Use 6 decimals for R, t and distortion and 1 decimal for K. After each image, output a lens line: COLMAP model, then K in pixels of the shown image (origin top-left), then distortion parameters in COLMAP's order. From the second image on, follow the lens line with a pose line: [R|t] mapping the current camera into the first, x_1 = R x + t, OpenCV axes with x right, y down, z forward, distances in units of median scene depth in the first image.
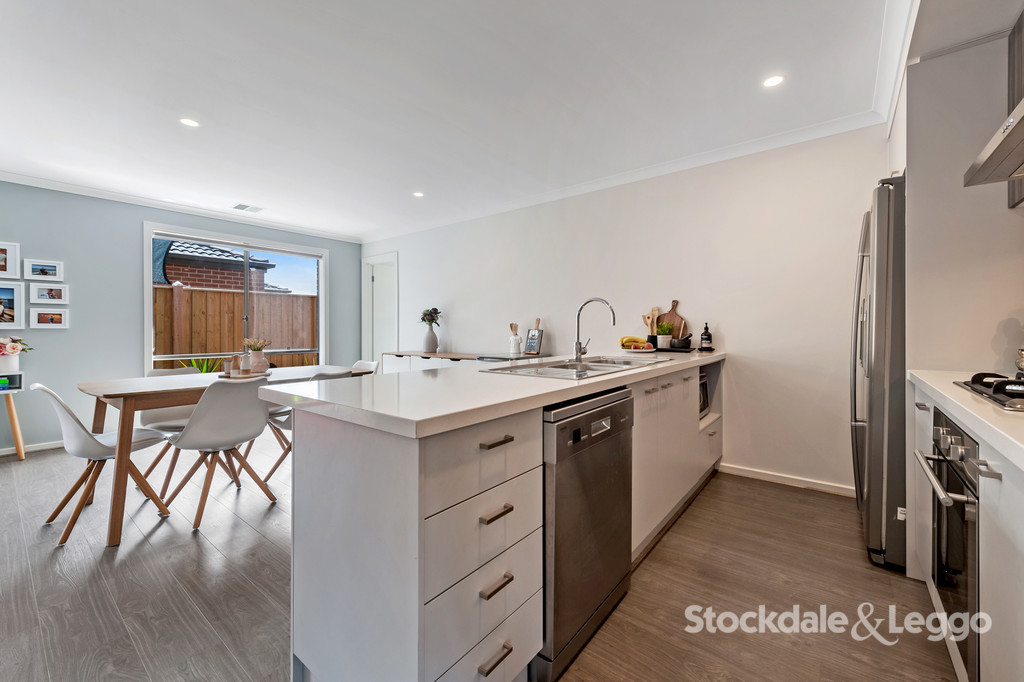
lens RADIAL K [[412.1, 0, 519.2], [0, 412.1, 330.0], [0, 0, 1]] dist [-0.001410, -0.000217]
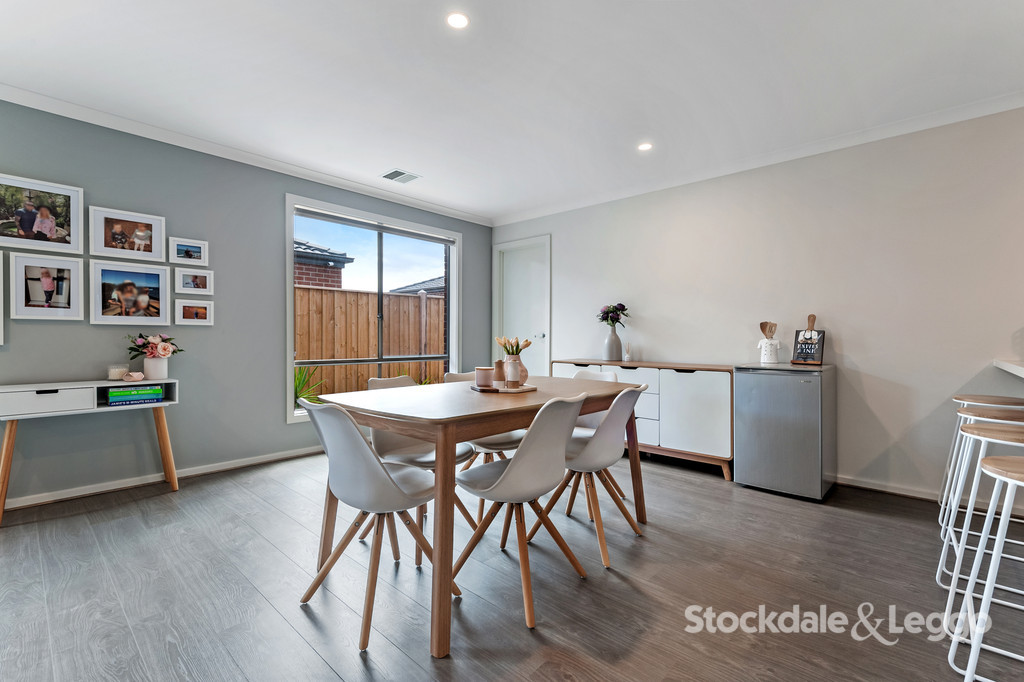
lens RADIAL K [[461.4, 0, 506.5], [0, 461.4, 342.4], [0, 0, 1]] dist [0.015635, -0.000189]
pose [[0.995359, 0.007249, -0.095953, -0.451986], [-0.006451, 0.999942, 0.008621, 0.017753], [0.096010, -0.007962, 0.995348, 0.159577]]
